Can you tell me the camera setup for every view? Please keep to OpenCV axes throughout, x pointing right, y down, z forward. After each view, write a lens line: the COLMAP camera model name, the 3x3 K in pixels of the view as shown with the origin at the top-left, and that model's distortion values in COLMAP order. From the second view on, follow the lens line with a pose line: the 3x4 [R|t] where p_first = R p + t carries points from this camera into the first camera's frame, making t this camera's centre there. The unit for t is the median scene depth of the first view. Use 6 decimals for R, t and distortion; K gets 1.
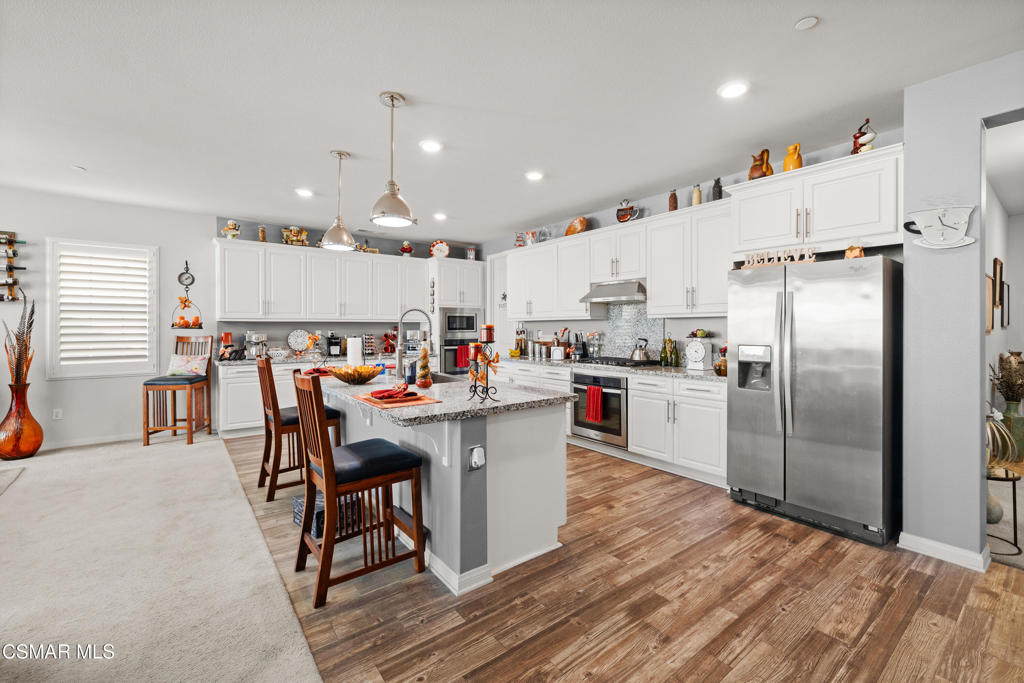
lens RADIAL K [[438.1, 0, 514.5], [0, 438.1, 336.2], [0, 0, 1]] dist [0.003644, 0.001400]
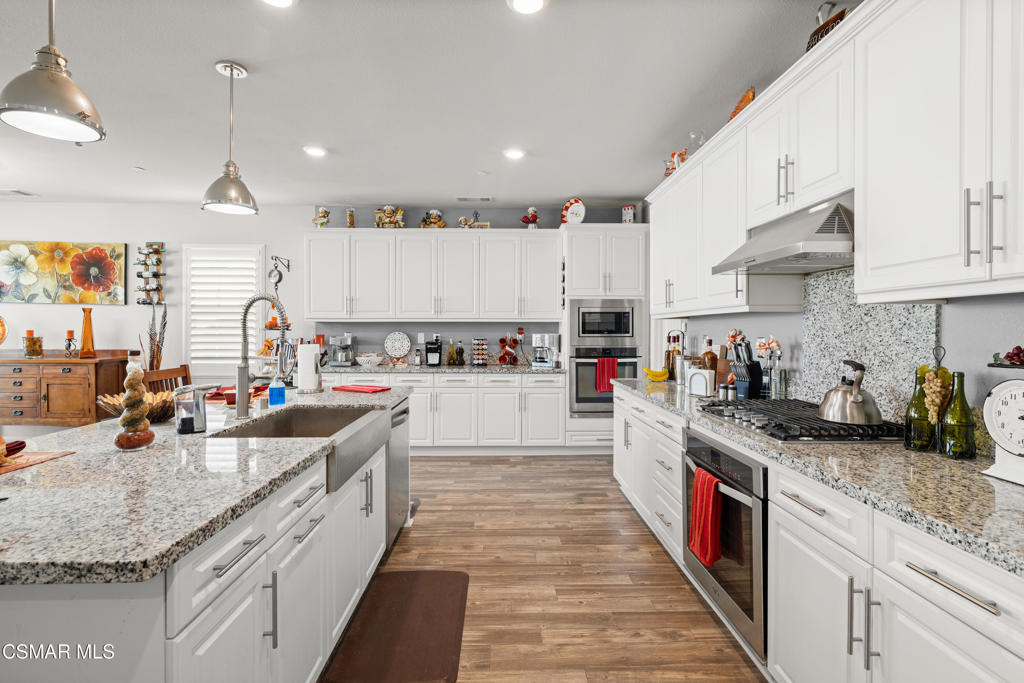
lens RADIAL K [[502.1, 0, 510.9], [0, 502.1, 332.5], [0, 0, 1]] dist [-0.000551, -0.000107]
pose [[0.802933, 0.006076, -0.596039, 0.230351], [-0.014562, 0.999850, -0.009424, -0.007547], [0.595892, 0.016247, 0.802900, 0.370111]]
